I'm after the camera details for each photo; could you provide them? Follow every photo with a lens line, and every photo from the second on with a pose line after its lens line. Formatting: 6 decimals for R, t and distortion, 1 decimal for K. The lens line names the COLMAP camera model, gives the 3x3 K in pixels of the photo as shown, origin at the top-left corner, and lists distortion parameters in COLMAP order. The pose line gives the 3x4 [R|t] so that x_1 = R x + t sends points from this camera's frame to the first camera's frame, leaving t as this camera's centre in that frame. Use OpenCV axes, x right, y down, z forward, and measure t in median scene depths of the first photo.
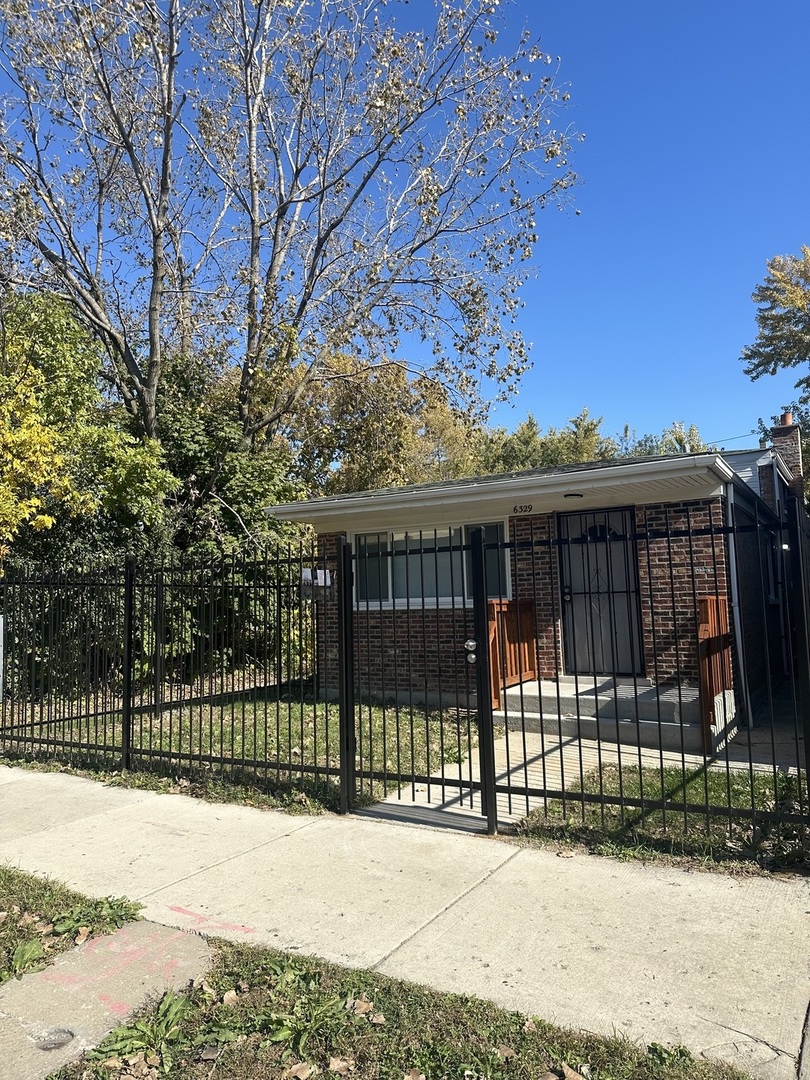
lens RADIAL K [[751.3, 0, 400.3], [0, 751.3, 540.8], [0, 0, 1]] dist [0.086376, -0.137271]
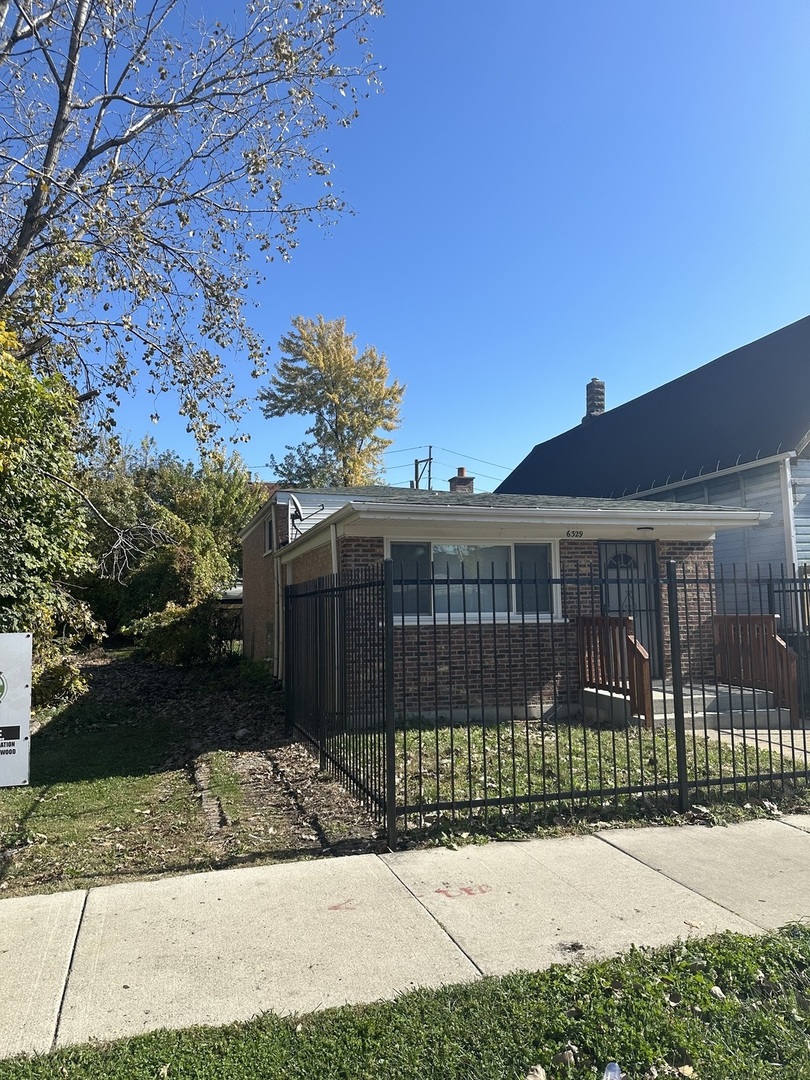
lens RADIAL K [[751.0, 0, 397.1], [0, 751.0, 552.5], [0, 0, 1]] dist [0.086415, -0.130600]
pose [[0.669496, 0.072103, 0.739308, -0.830916], [-0.066936, 0.997085, -0.036628, 0.043245], [-0.739793, -0.024964, 0.672371, 0.446881]]
